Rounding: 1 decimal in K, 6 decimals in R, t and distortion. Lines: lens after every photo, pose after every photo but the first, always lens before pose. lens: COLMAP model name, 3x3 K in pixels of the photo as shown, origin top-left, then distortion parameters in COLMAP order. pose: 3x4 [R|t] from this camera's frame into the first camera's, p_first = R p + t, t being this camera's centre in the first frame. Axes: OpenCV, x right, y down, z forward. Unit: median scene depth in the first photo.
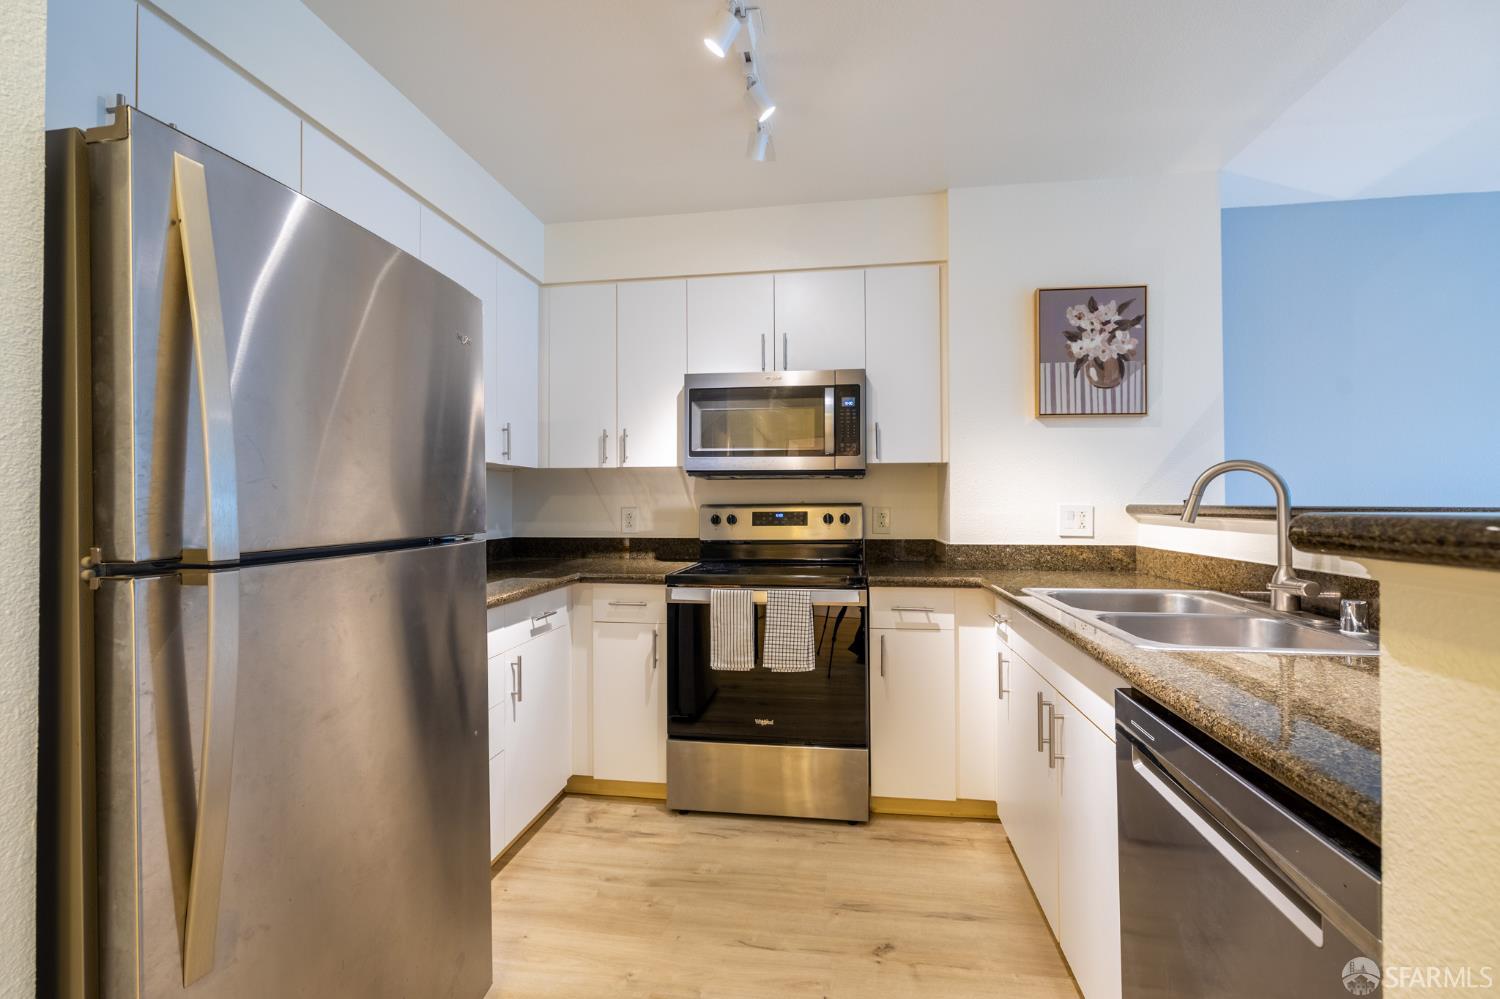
lens RADIAL K [[649.8, 0, 759.0], [0, 649.8, 494.4], [0, 0, 1]] dist [0.007880, -0.000611]
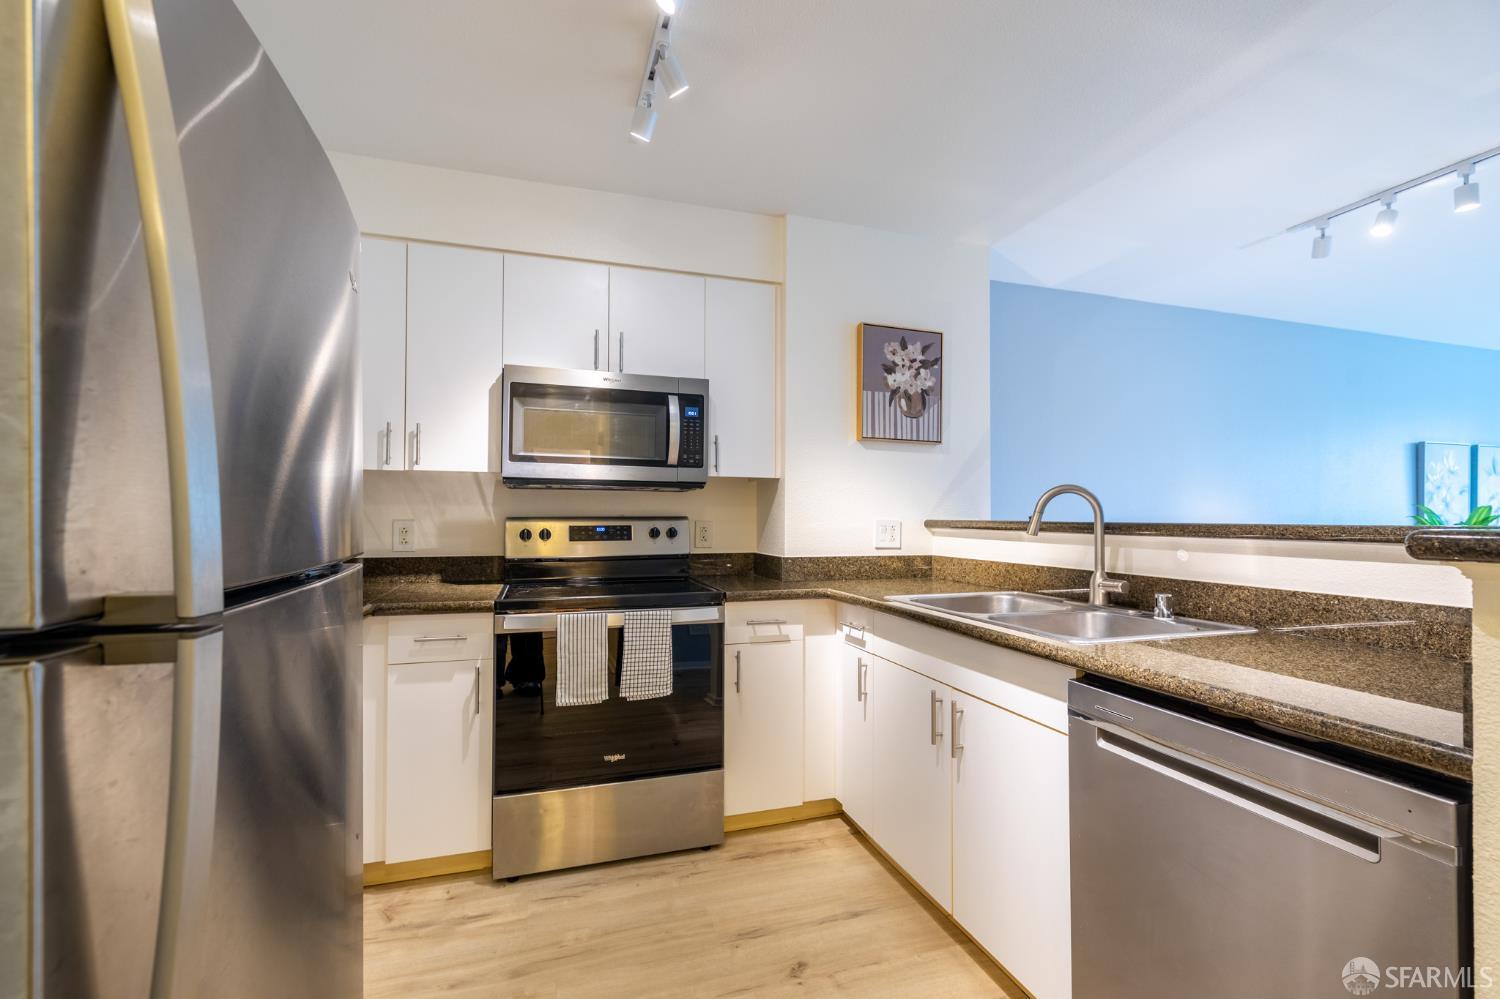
lens RADIAL K [[649.8, 0, 766.6], [0, 649.8, 504.4], [0, 0, 1]] dist [0.007880, -0.000611]
pose [[0.897745, 0.015518, 0.440242, -0.197365], [-0.013484, 0.999879, -0.007746, 0.001225], [-0.440309, 0.001018, 0.897846, 0.088234]]
